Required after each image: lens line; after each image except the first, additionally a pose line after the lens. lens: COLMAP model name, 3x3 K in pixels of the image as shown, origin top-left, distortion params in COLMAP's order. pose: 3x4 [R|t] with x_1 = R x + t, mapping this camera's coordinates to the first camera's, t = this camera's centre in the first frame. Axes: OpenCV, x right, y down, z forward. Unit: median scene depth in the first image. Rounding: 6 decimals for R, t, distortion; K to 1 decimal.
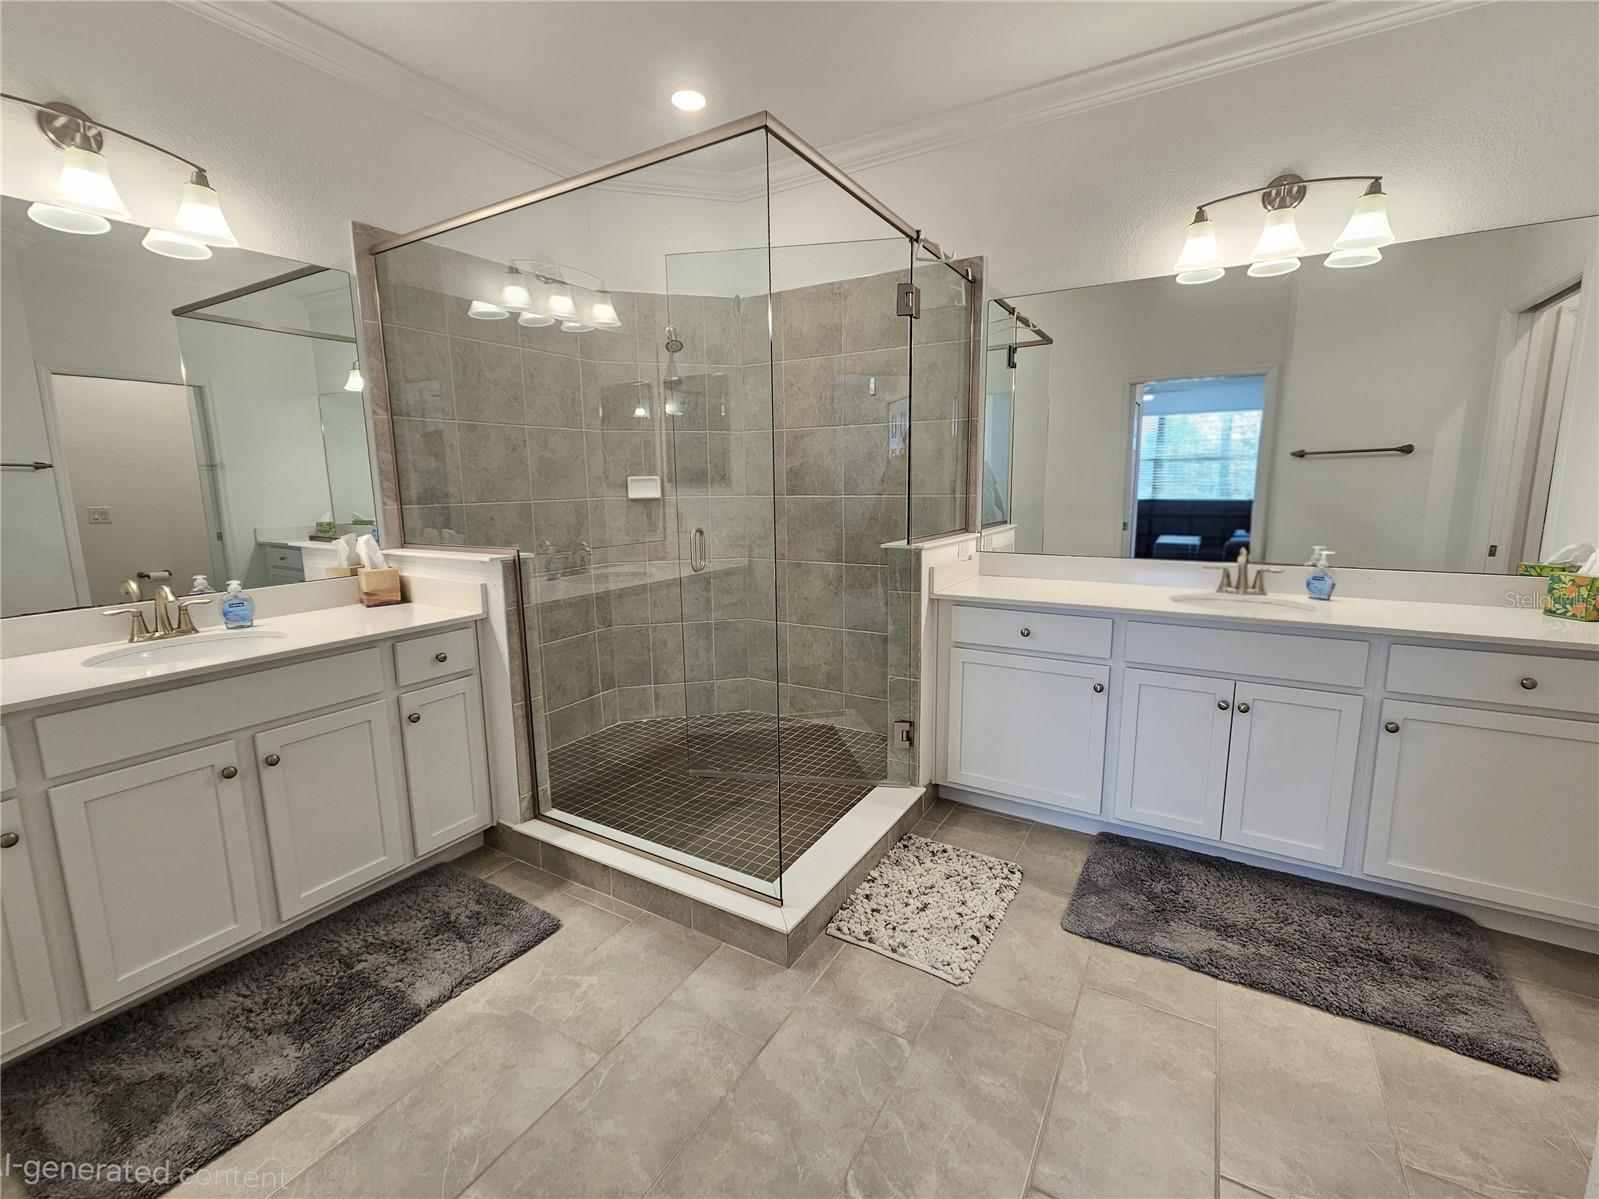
lens RADIAL K [[745.4, 0, 829.2], [0, 745.4, 595.4], [0, 0, 1]] dist [0.002935, -0.000893]
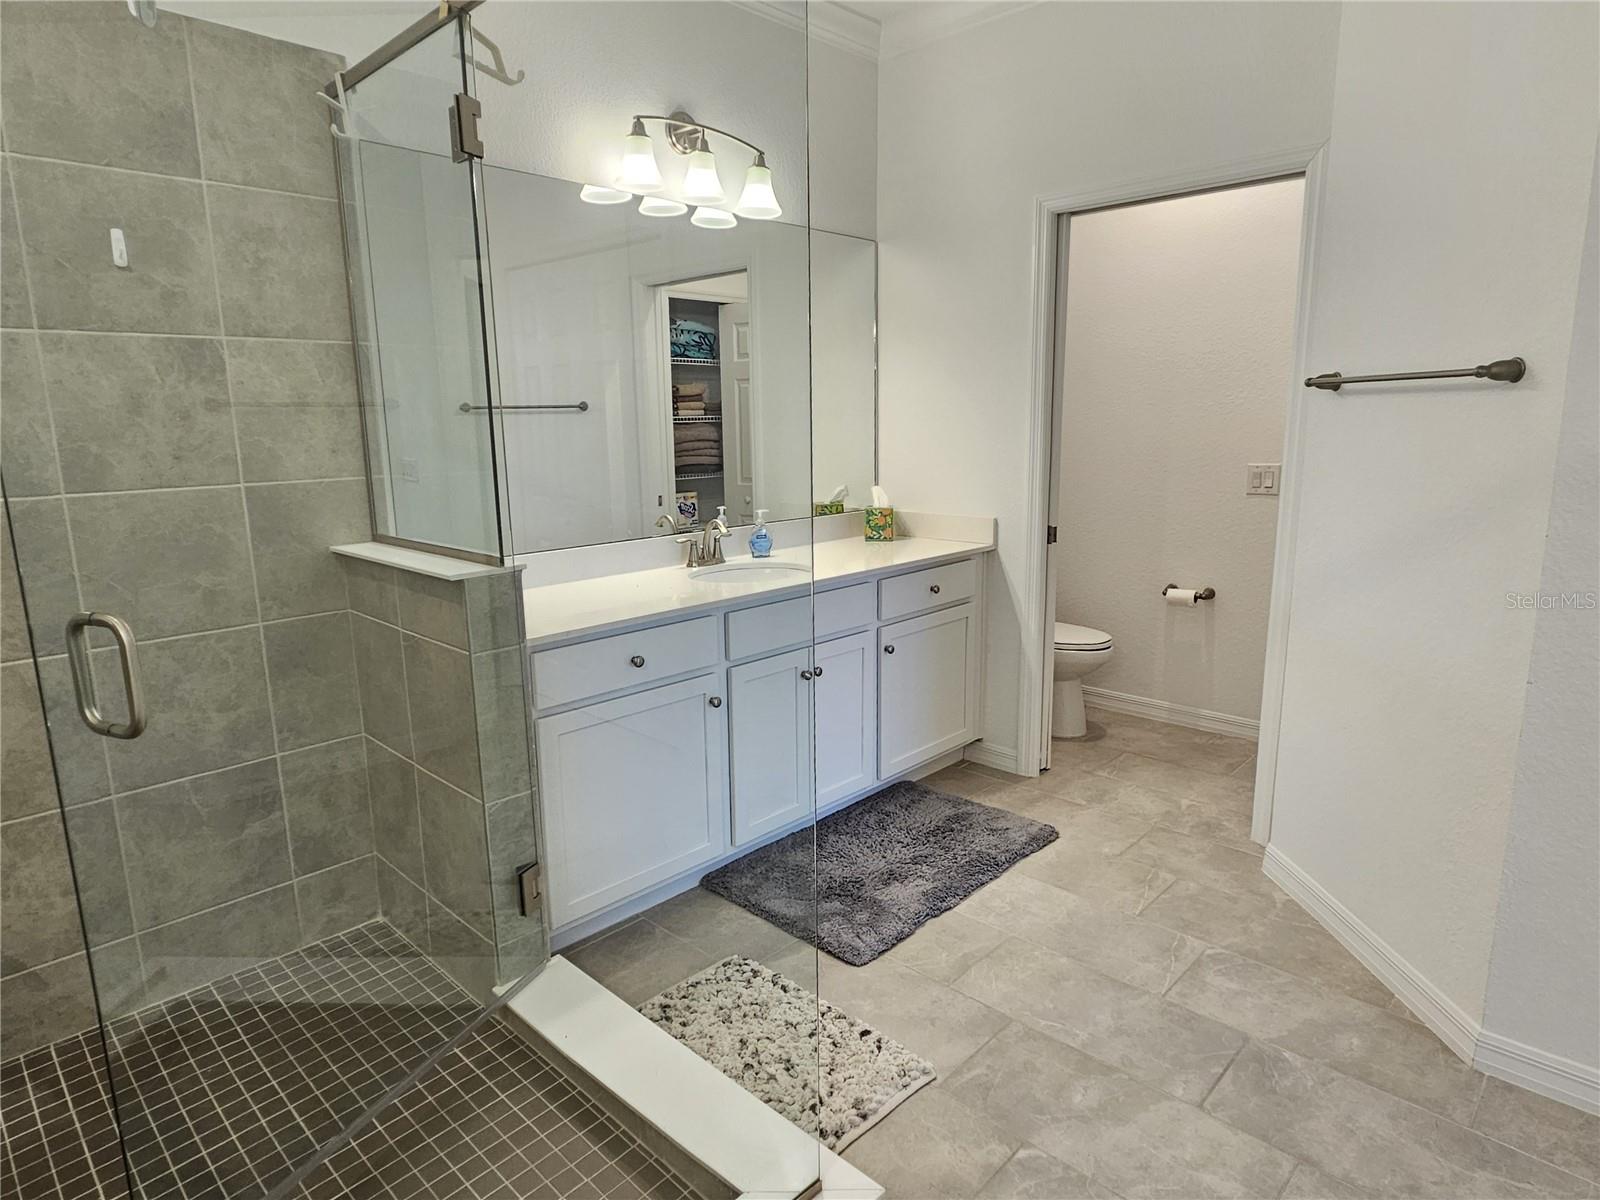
lens RADIAL K [[947.8, 0, 794.9], [0, 947.8, 595.0], [0, 0, 1]] dist [0.001174, 0.000584]
pose [[0.201057, -0.175482, 0.963733, -0.601439], [0.160268, 0.976460, 0.144364, -0.125731], [-0.966380, 0.125431, 0.224448, 0.679875]]
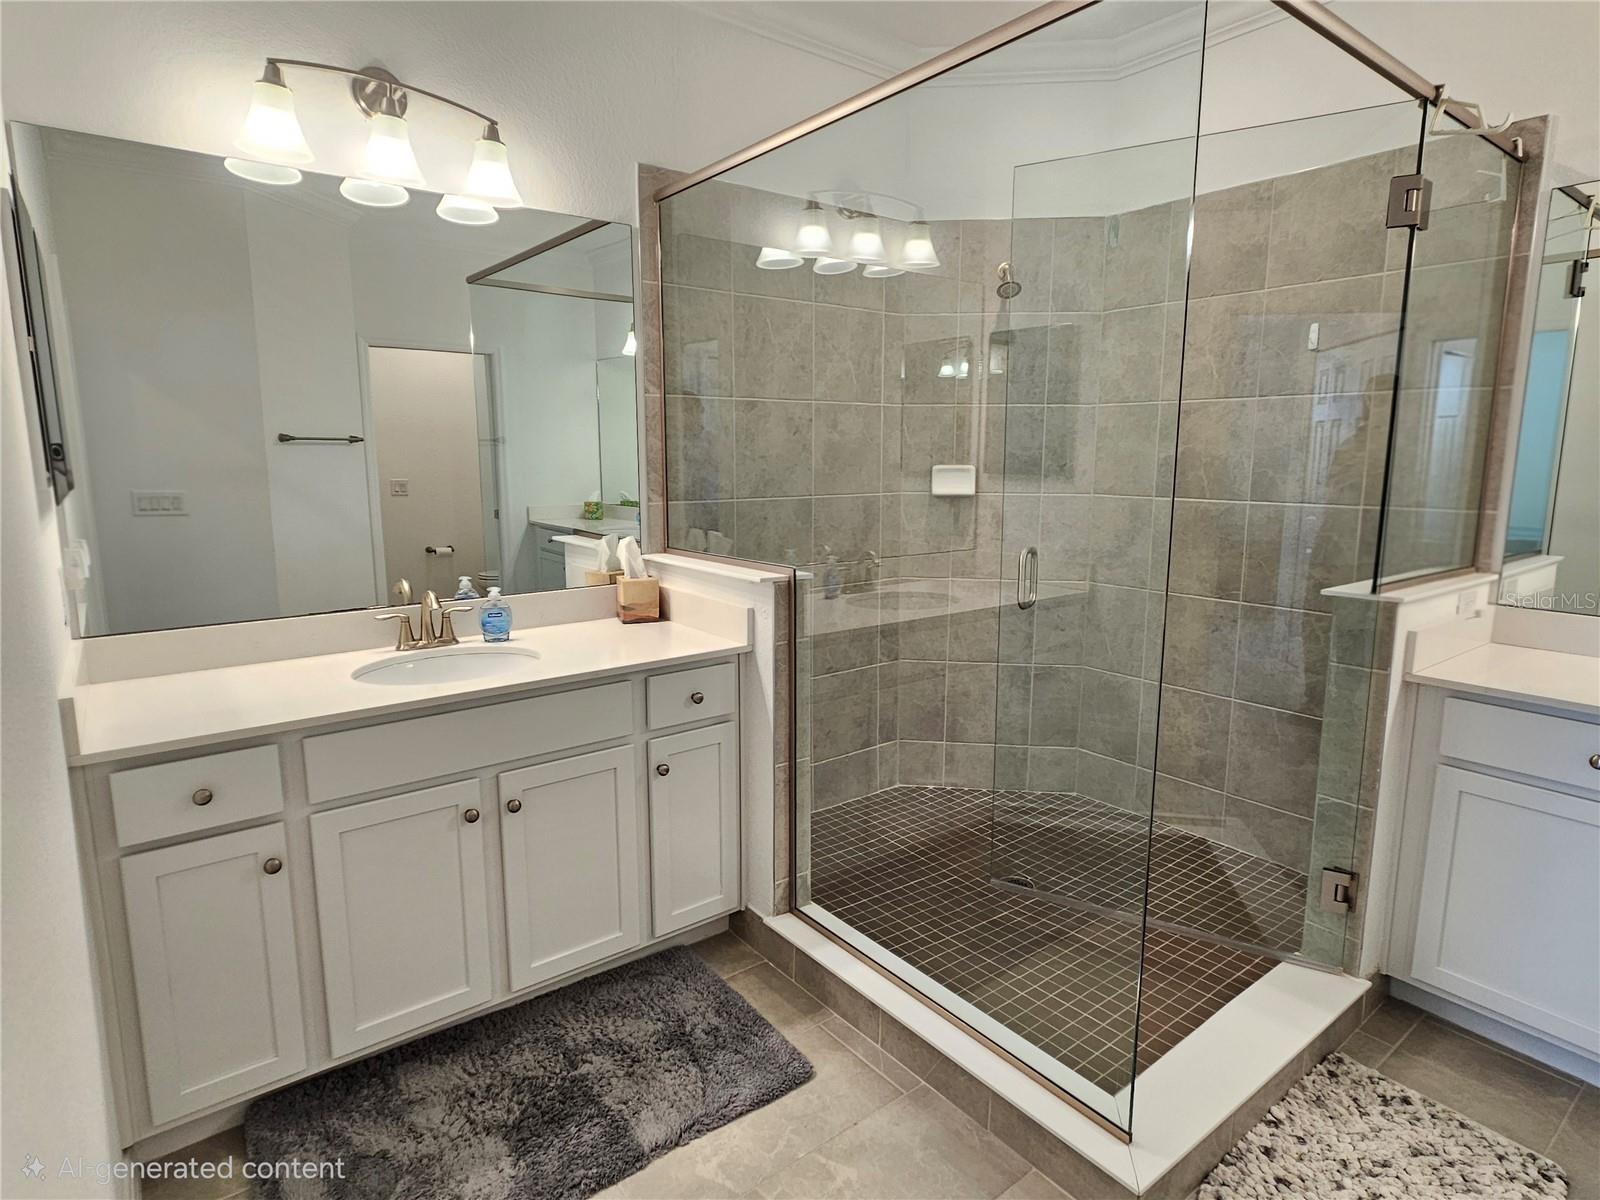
lens RADIAL K [[947.8, 0, 794.9], [0, 947.8, 595.0], [0, 0, 1]] dist [0.001174, 0.000584]
pose [[0.925534, 0.069854, -0.372167, -0.049033], [-0.069755, 0.997469, 0.013748, -0.046832], [0.372185, 0.013236, 0.928064, 0.087721]]
